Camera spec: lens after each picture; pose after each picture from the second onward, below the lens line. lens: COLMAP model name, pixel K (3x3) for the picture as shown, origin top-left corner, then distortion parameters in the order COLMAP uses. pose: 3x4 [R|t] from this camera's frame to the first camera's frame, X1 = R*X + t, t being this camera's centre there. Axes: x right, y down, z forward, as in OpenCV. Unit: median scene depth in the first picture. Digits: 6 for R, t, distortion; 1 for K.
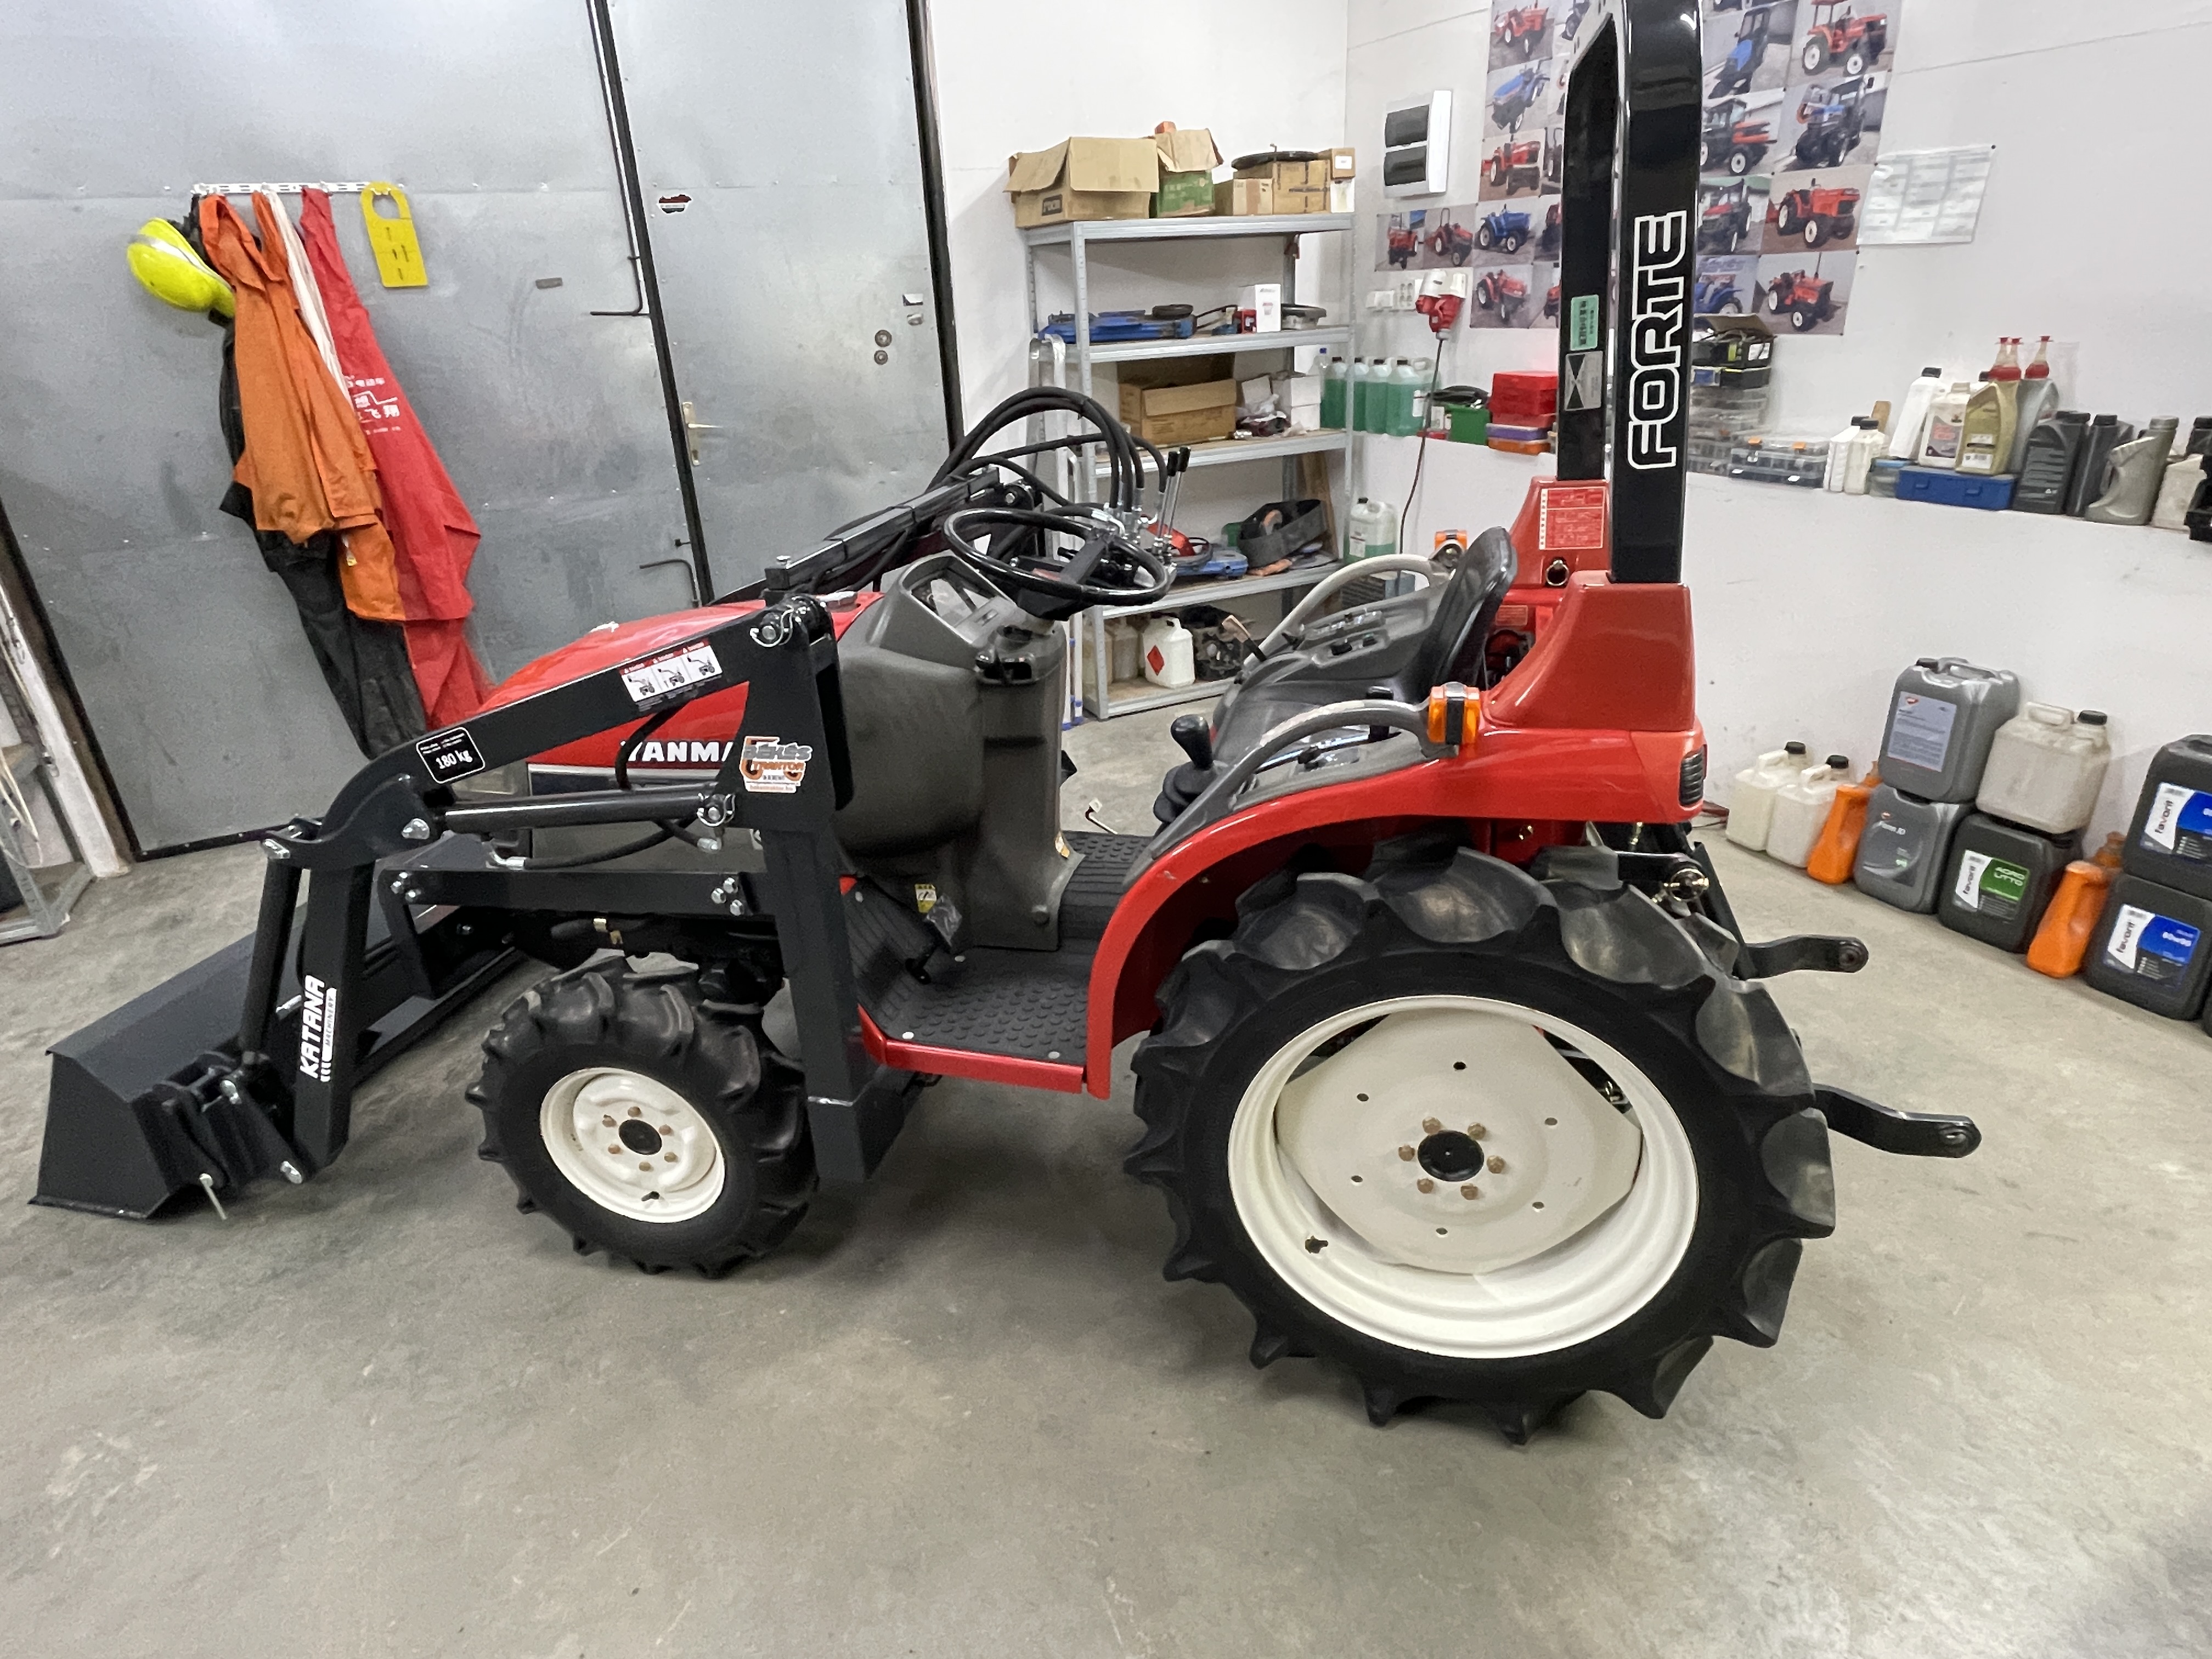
lens RADIAL K [[1209.1, 0, 1105.7], [0, 1209.1, 816.3], [0, 0, 1]] dist [-0.003853, 0.001437]
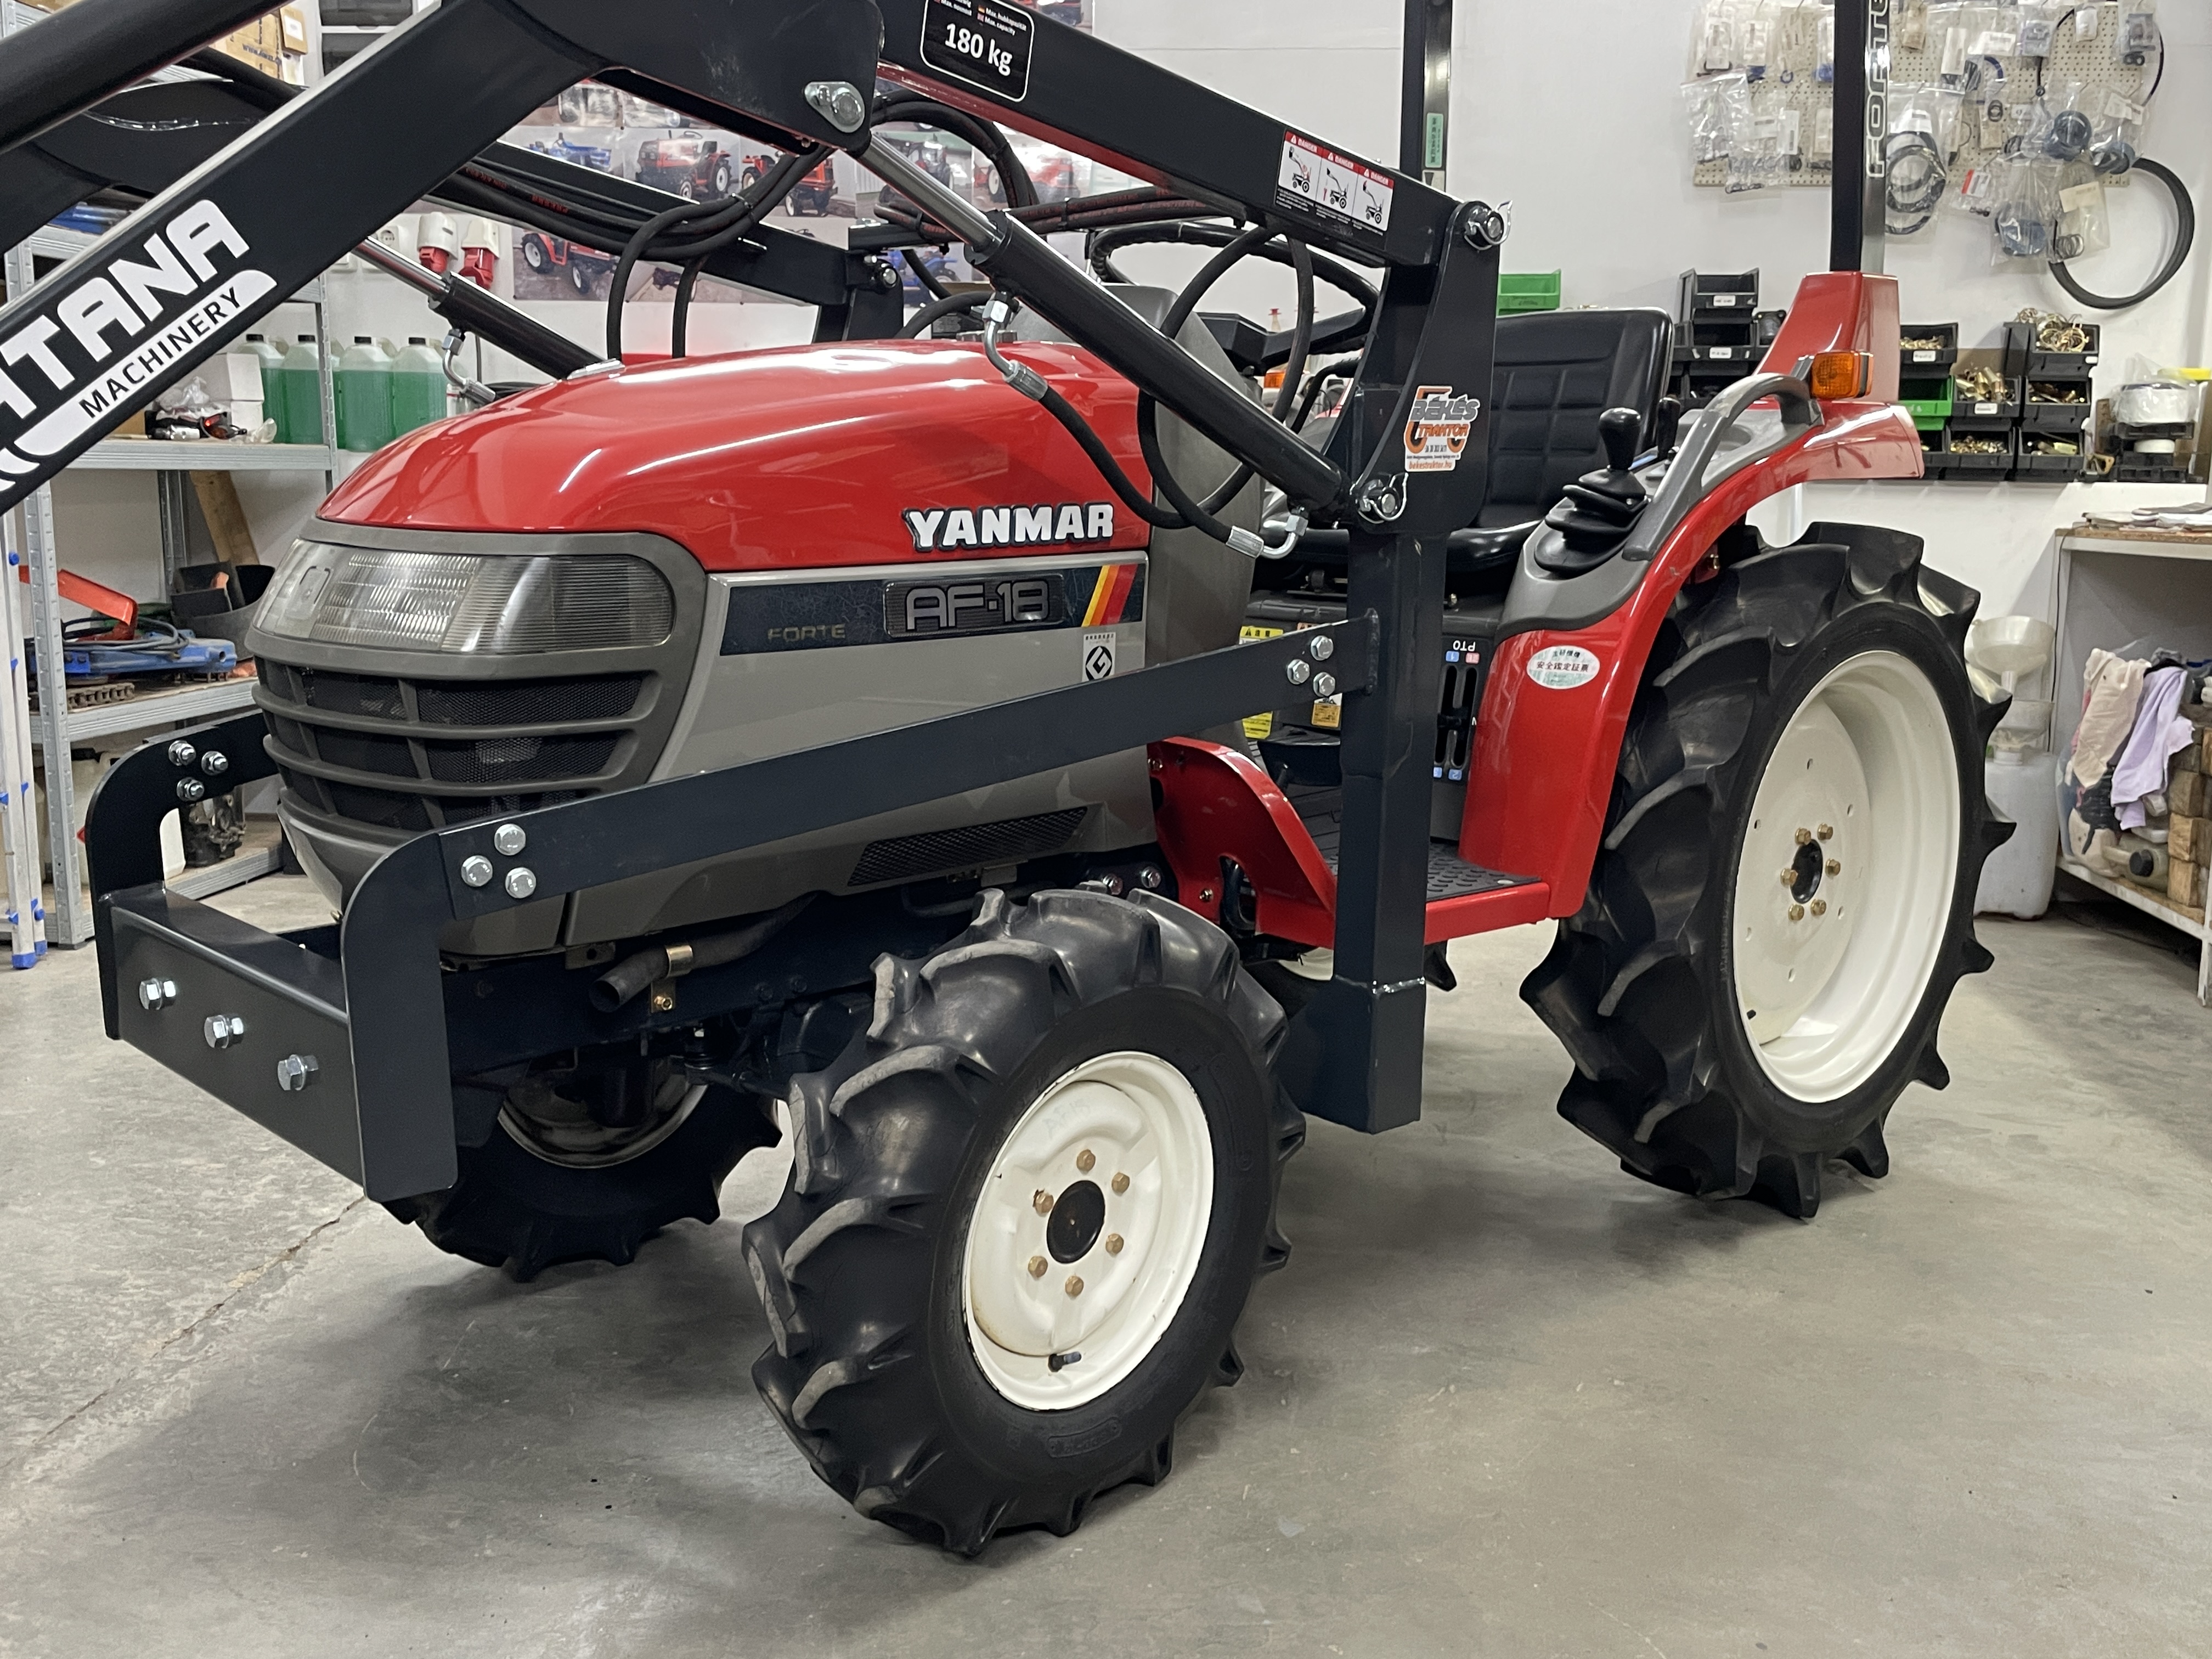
lens RADIAL K [[2008.6, 0, 1120.4], [0, 2008.6, 849.8], [0, 0, 1]] dist [0.122447, -0.209678]
pose [[0.530636, -0.096759, 0.842059, -0.701873], [0.301341, 0.950094, -0.080722, 0.117241], [-0.792224, 0.296581, 0.533311, 0.285573]]
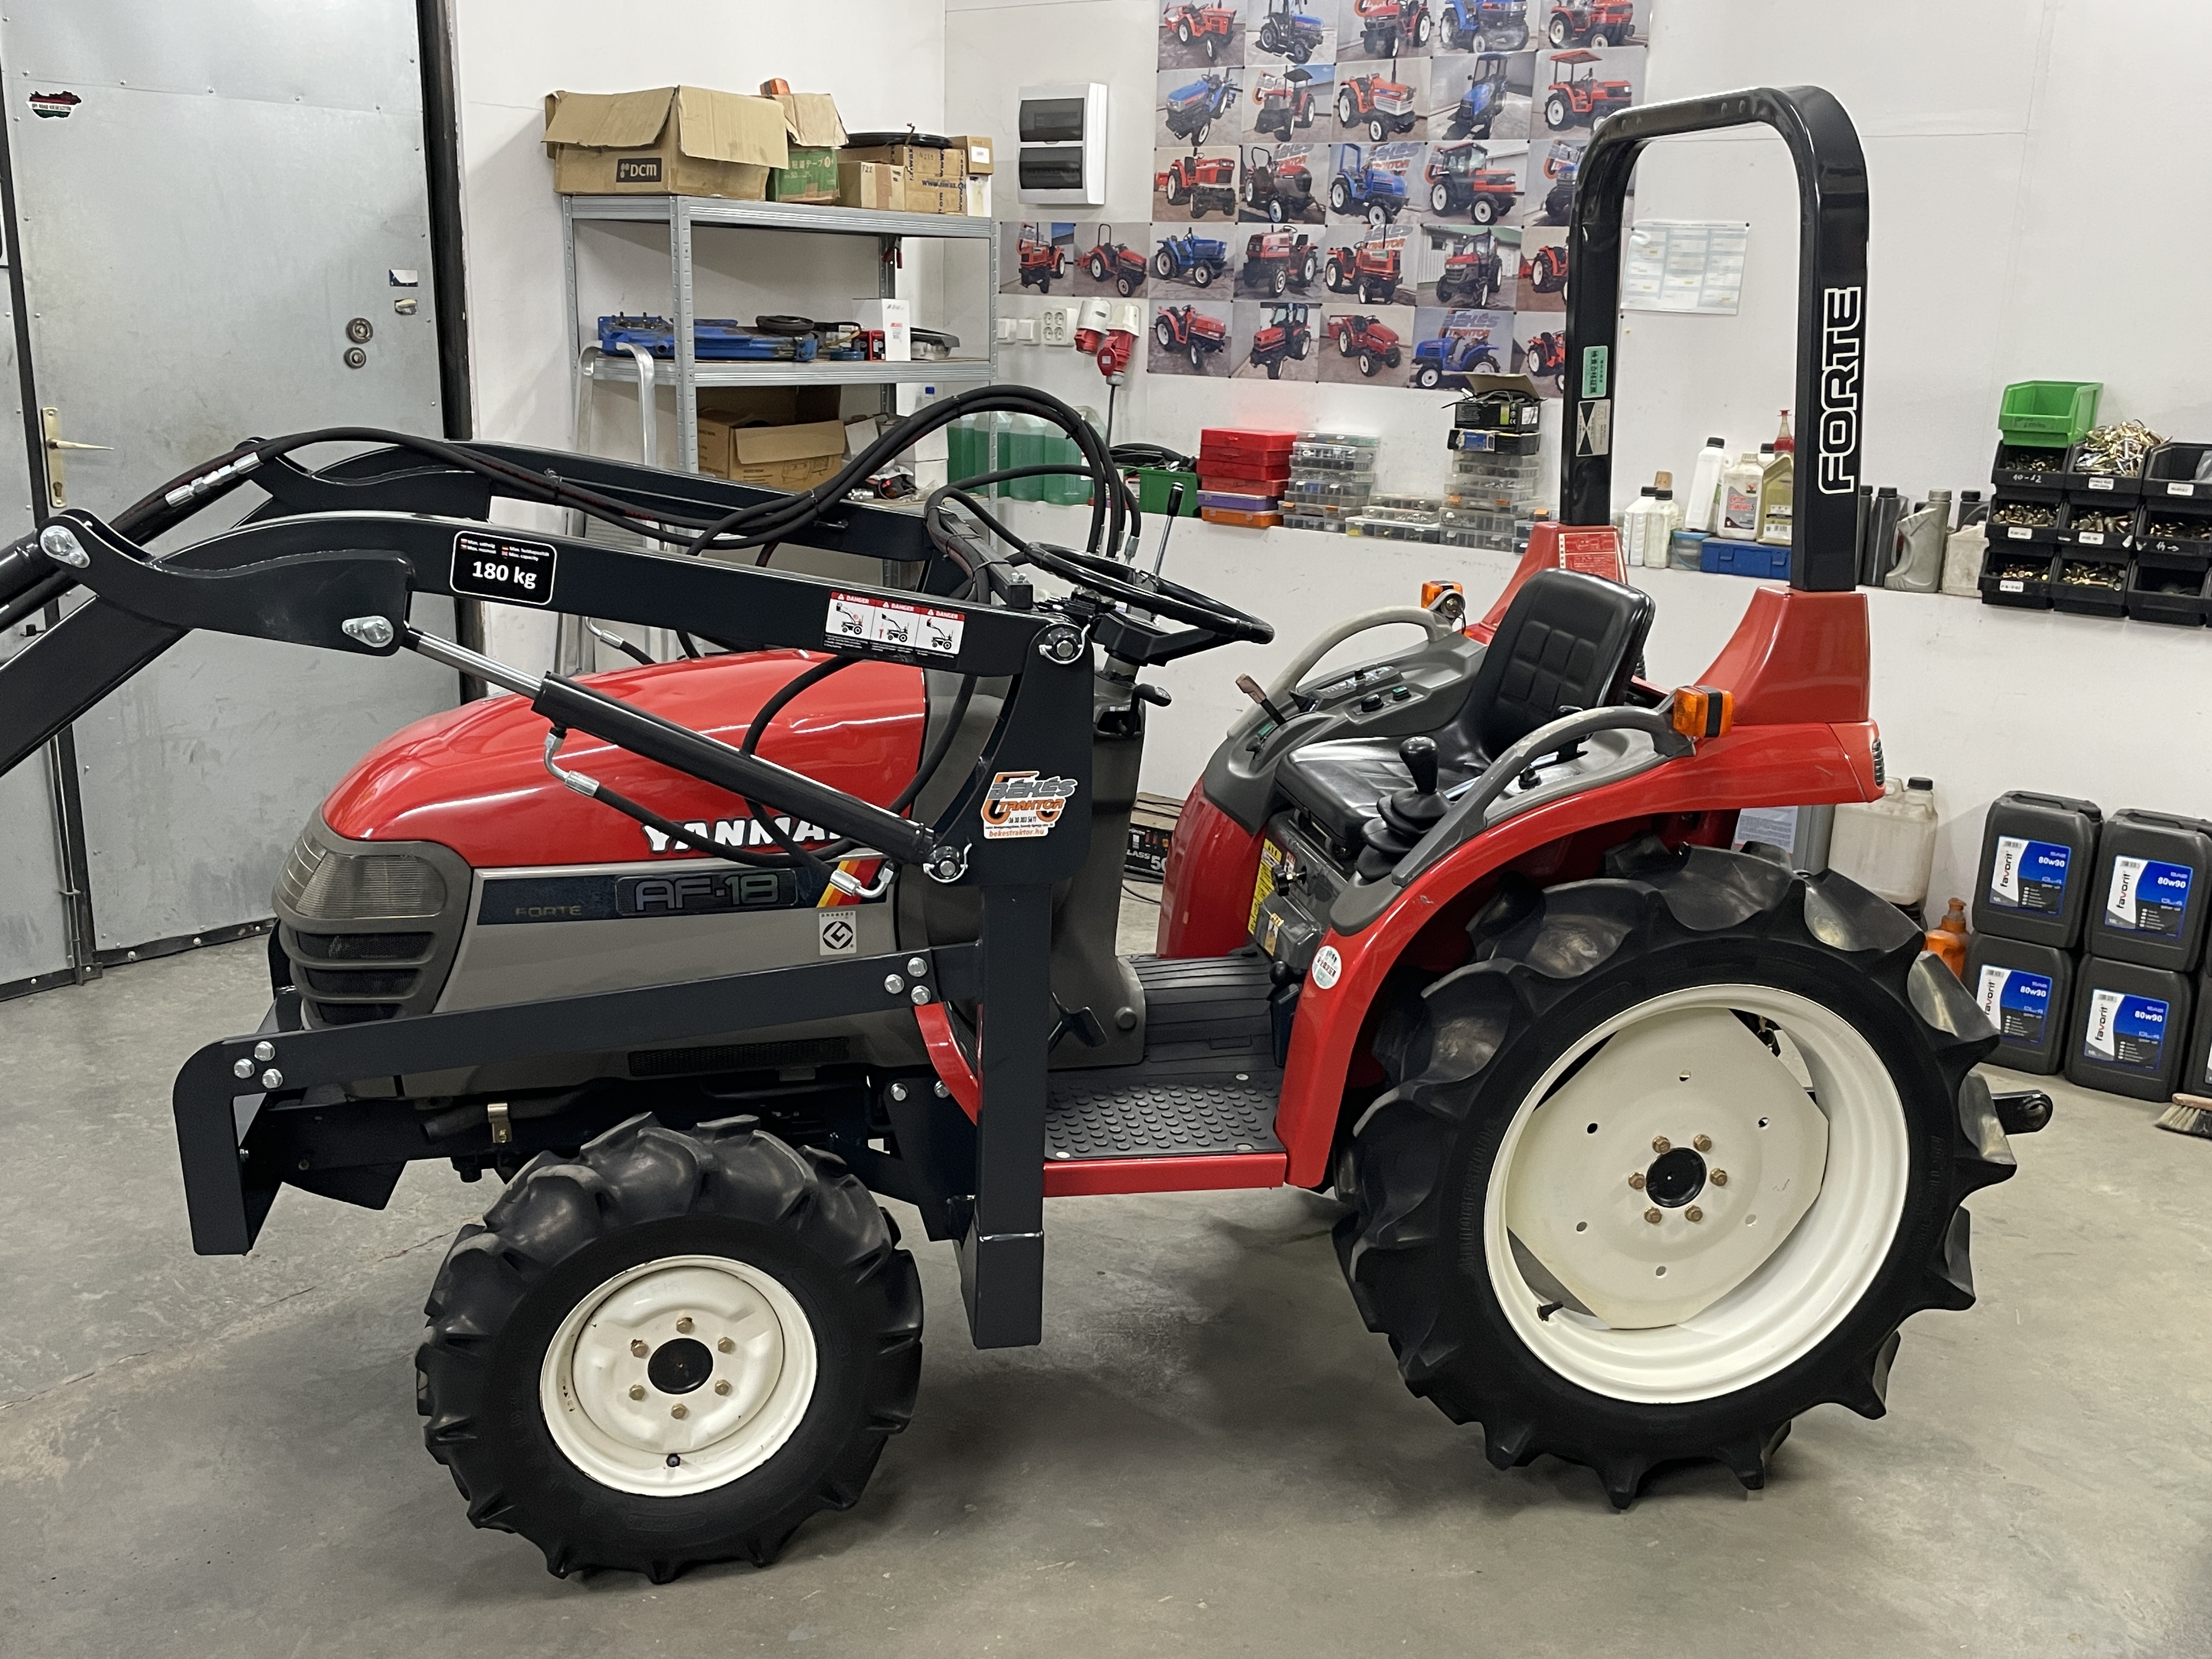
lens RADIAL K [[2013.2, 0, 1125.4], [0, 2013.2, 840.9], [0, 0, 1]] dist [0.103097, -0.161245]
pose [[0.895493, -0.043443, 0.442950, -0.423363], [0.110884, 0.985620, -0.127504, 0.087832], [-0.431041, 0.163295, 0.887433, -0.159698]]
